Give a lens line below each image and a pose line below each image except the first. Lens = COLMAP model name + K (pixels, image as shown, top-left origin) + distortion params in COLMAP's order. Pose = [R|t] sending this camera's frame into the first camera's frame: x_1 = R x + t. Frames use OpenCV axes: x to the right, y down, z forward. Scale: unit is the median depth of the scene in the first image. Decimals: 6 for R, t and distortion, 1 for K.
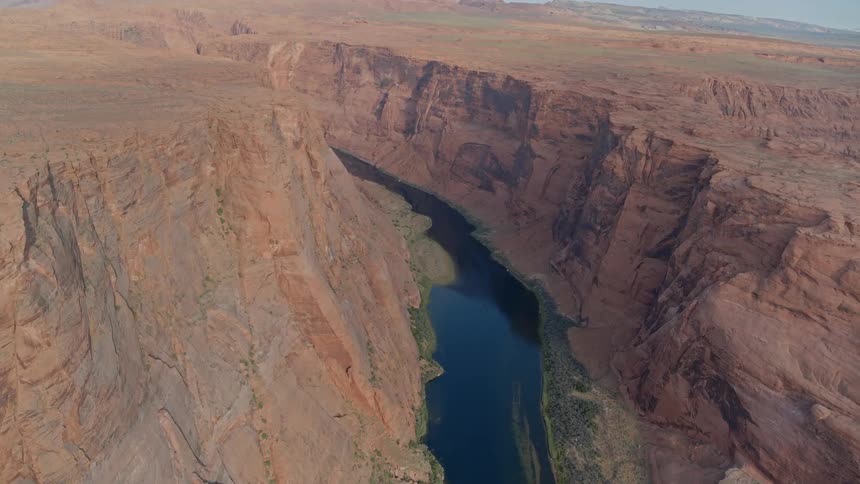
lens RADIAL K [[614.7, 0, 436.2], [0, 614.7, 244.9], [0, 0, 1]] dist [-0.111507, 0.068340]
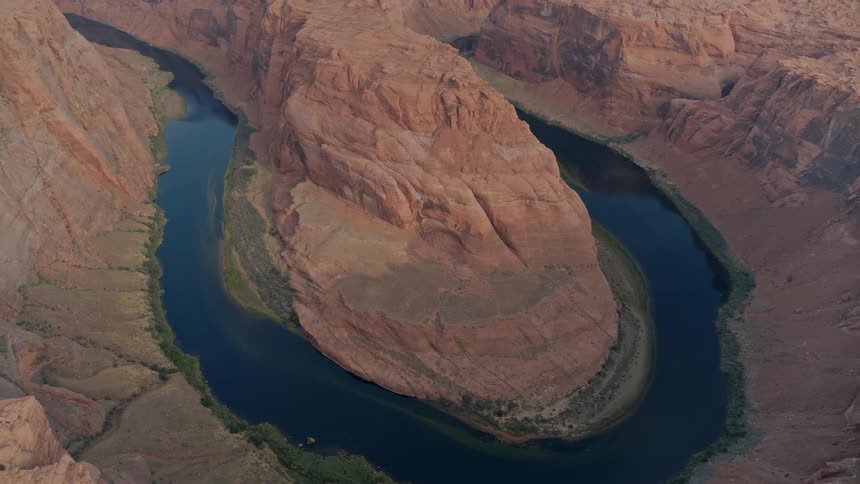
lens RADIAL K [[614.3, 0, 439.1], [0, 614.3, 242.8], [0, 0, 1]] dist [-0.111113, 0.068482]
pose [[0.954590, -0.183933, 0.234363, 0.268483], [0.117023, 0.954928, 0.272798, 0.034049], [-0.273976, -0.232985, 0.933089, -0.738088]]
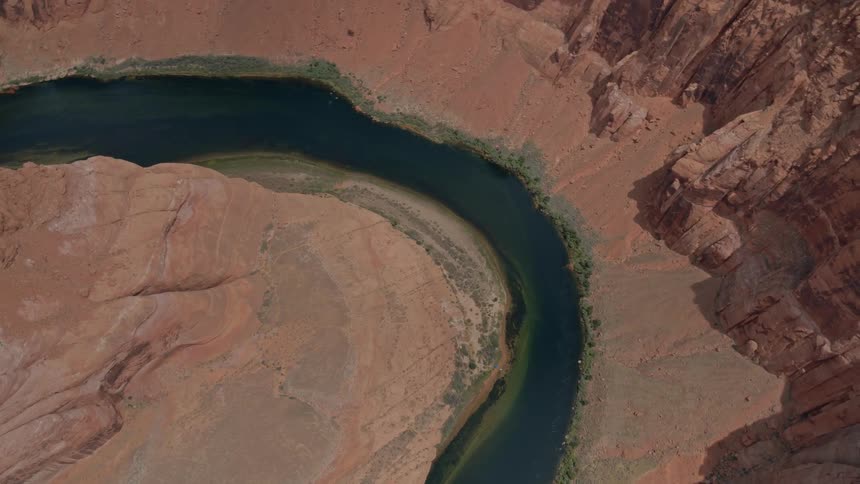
lens RADIAL K [[614.7, 0, 437.2], [0, 614.7, 242.1], [0, 0, 1]] dist [-0.111507, 0.068340]
pose [[-0.159122, -0.859022, 0.486581, 0.278969], [0.329451, 0.418407, 0.846403, -0.228603], [-0.930668, 0.294986, 0.216428, -0.146284]]
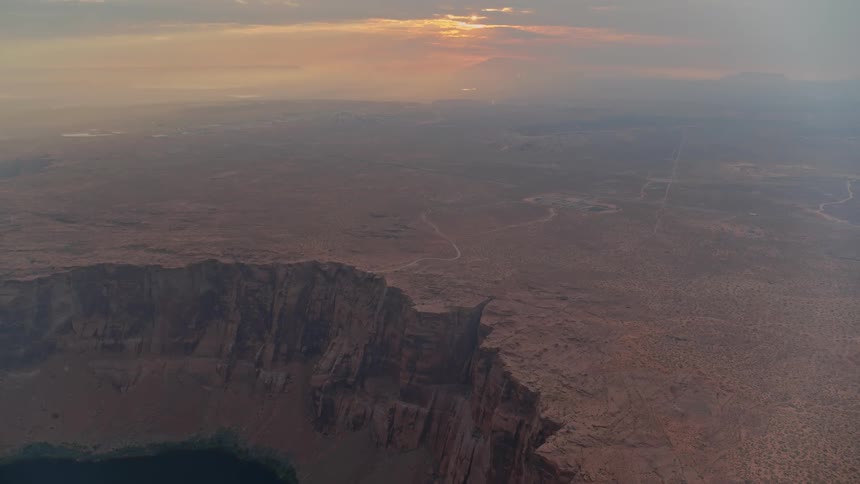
lens RADIAL K [[614.7, 0, 436.9], [0, 614.7, 244.3], [0, 0, 1]] dist [-0.111507, 0.068340]
pose [[-0.730785, -0.225832, 0.644169, -0.275148], [0.215246, 0.819306, 0.531420, -0.374479], [-0.647783, 0.527008, -0.550127, 0.096217]]
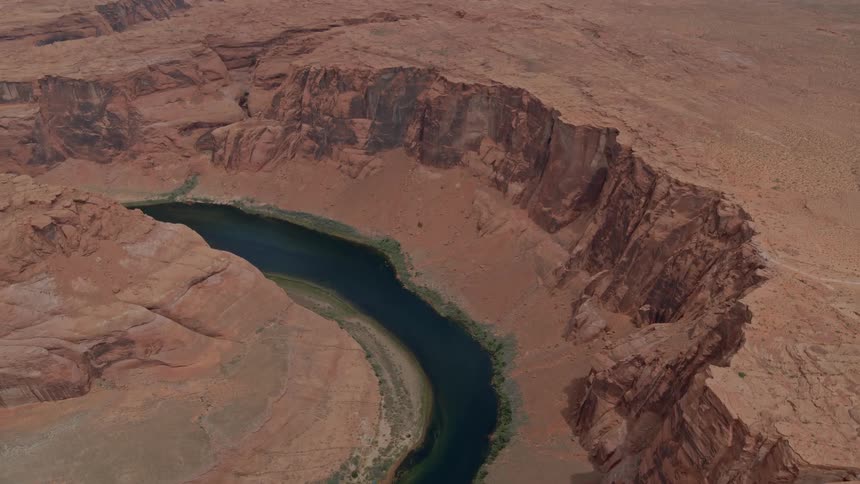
lens RADIAL K [[614.7, 0, 438.0], [0, 614.7, 242.7], [0, 0, 1]] dist [-0.111507, 0.068340]
pose [[0.282116, -0.540421, 0.792689, 0.047479], [0.341571, 0.828689, 0.443400, -0.081815], [-0.896515, 0.145669, 0.418379, -0.488298]]
